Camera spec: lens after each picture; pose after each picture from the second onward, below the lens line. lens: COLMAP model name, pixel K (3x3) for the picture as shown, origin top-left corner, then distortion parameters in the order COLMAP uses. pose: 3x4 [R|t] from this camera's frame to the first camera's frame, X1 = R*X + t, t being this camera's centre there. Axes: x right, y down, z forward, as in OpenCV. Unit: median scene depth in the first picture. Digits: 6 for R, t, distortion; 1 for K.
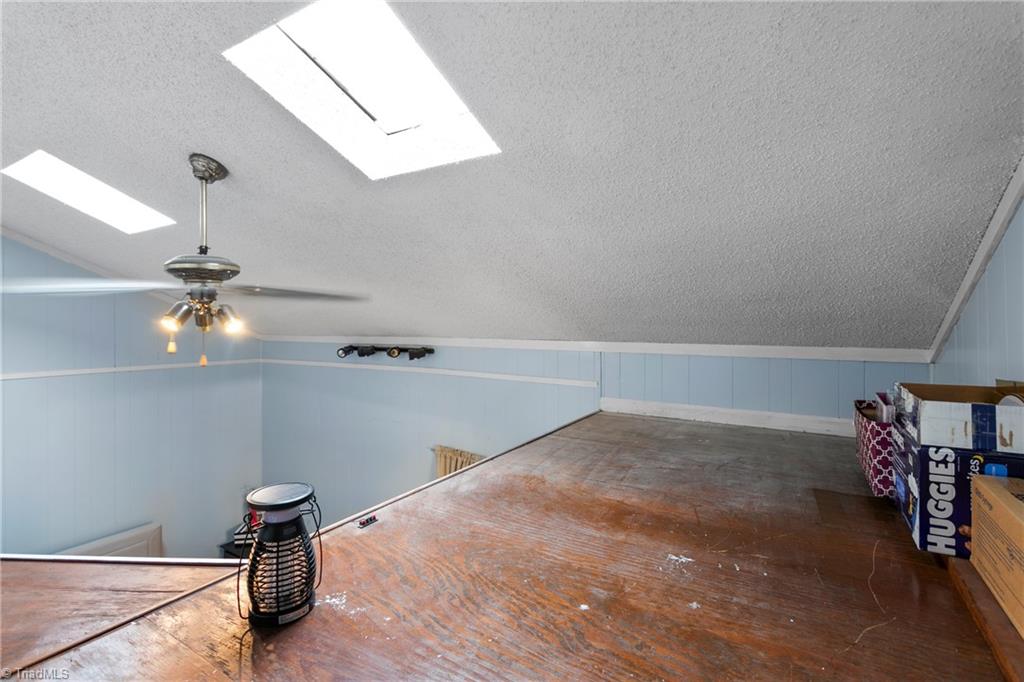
lens RADIAL K [[478.7, 0, 511.5], [0, 478.7, 321.1], [0, 0, 1]] dist [-0.001364, -0.000138]
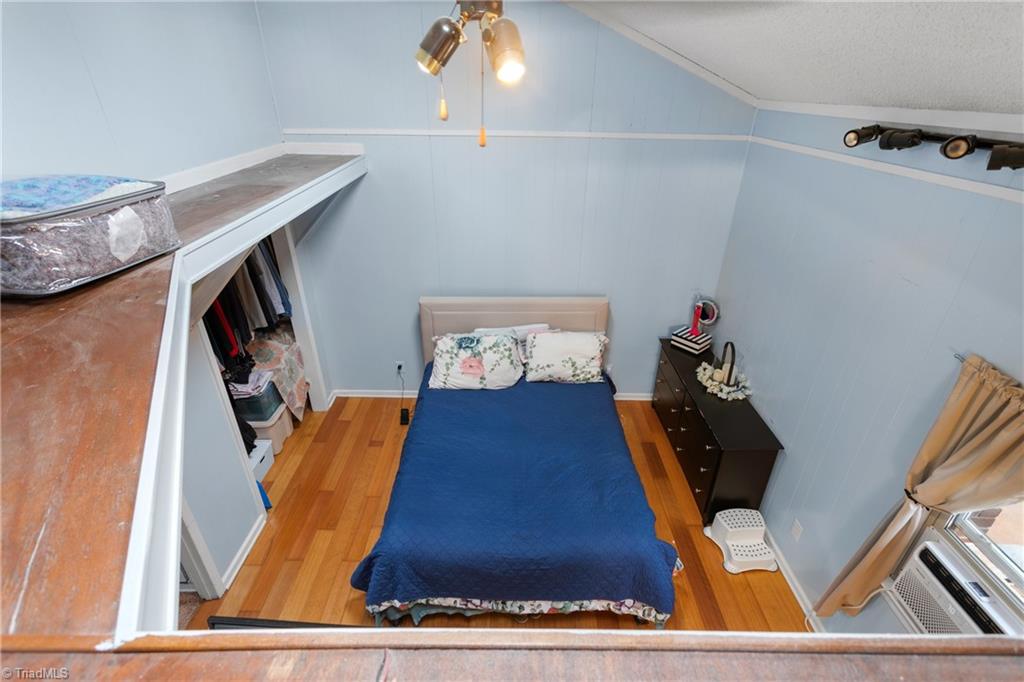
lens RADIAL K [[479.5, 0, 512.0], [0, 479.5, 341.0], [0, 0, 1]] dist [0.000059, -0.000075]
pose [[0.525925, 0.409127, -0.745667, -0.036890], [-0.011411, 0.880022, 0.474796, 0.011430], [0.850455, -0.241198, 0.467494, 0.321410]]
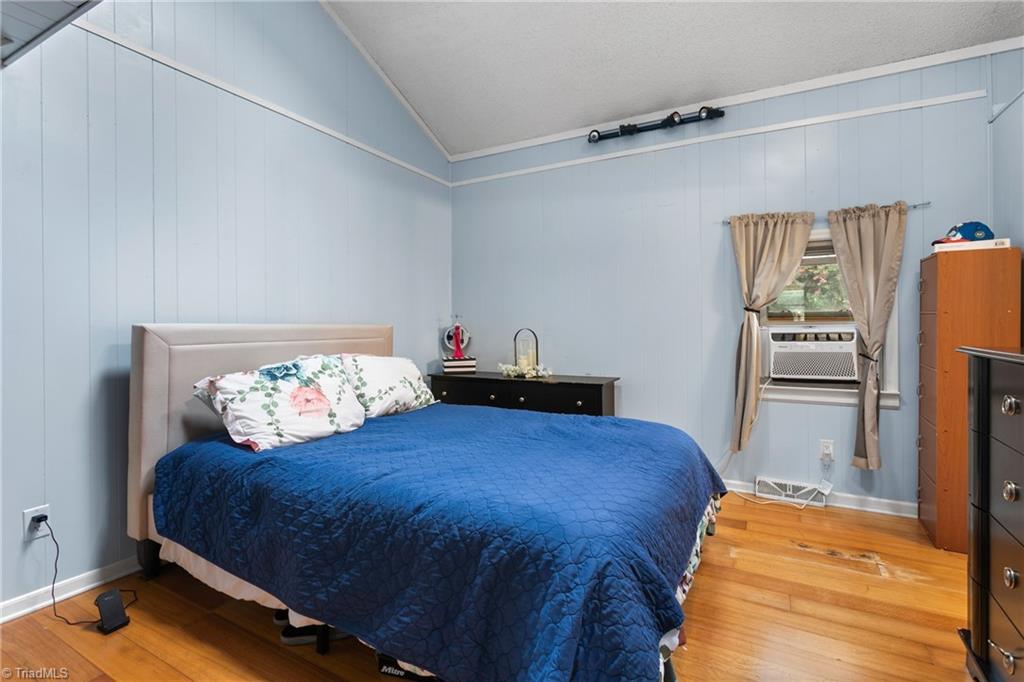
lens RADIAL K [[493.3, 0, 514.5], [0, 493.3, 323.1], [0, 0, 1]] dist [-0.002446, -0.000262]
pose [[0.998136, 0.000767, 0.061026, -0.575395], [-0.000970, 0.999994, 0.003307, 0.425193], [-0.061023, -0.003360, 0.998131, 0.090357]]
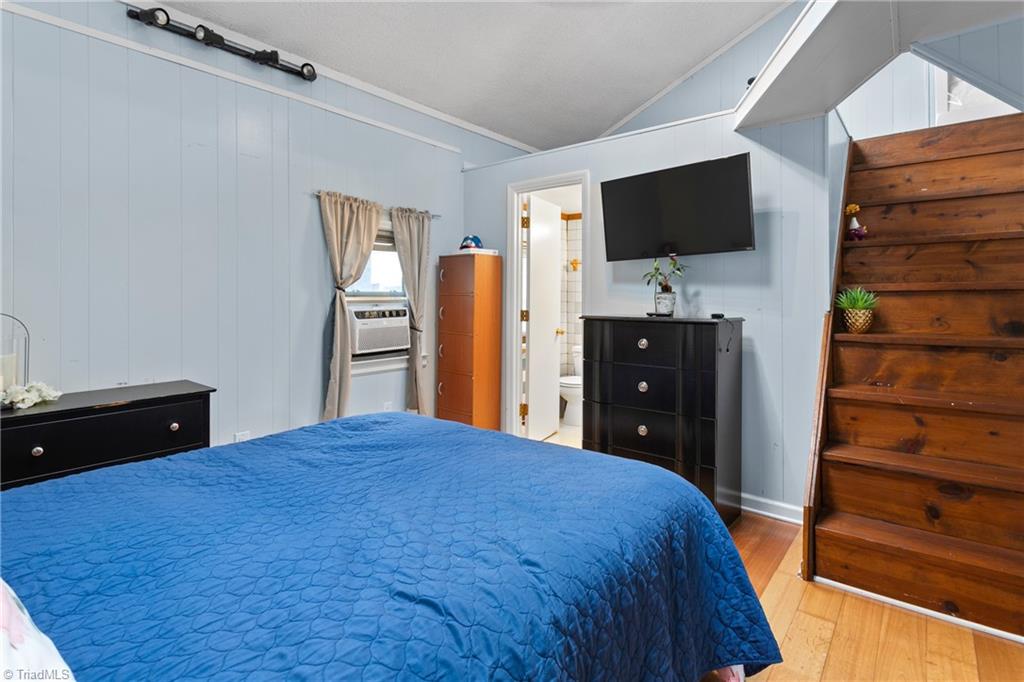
lens RADIAL K [[506.5, 0, 512.9], [0, 506.5, 295.5], [0, 0, 1]] dist [-0.000974, -0.000094]
pose [[0.121975, 0.011957, 0.992461, -0.971786], [-0.002828, 0.999928, -0.011699, 0.425705], [-0.992529, -0.001380, 0.122000, 0.539688]]
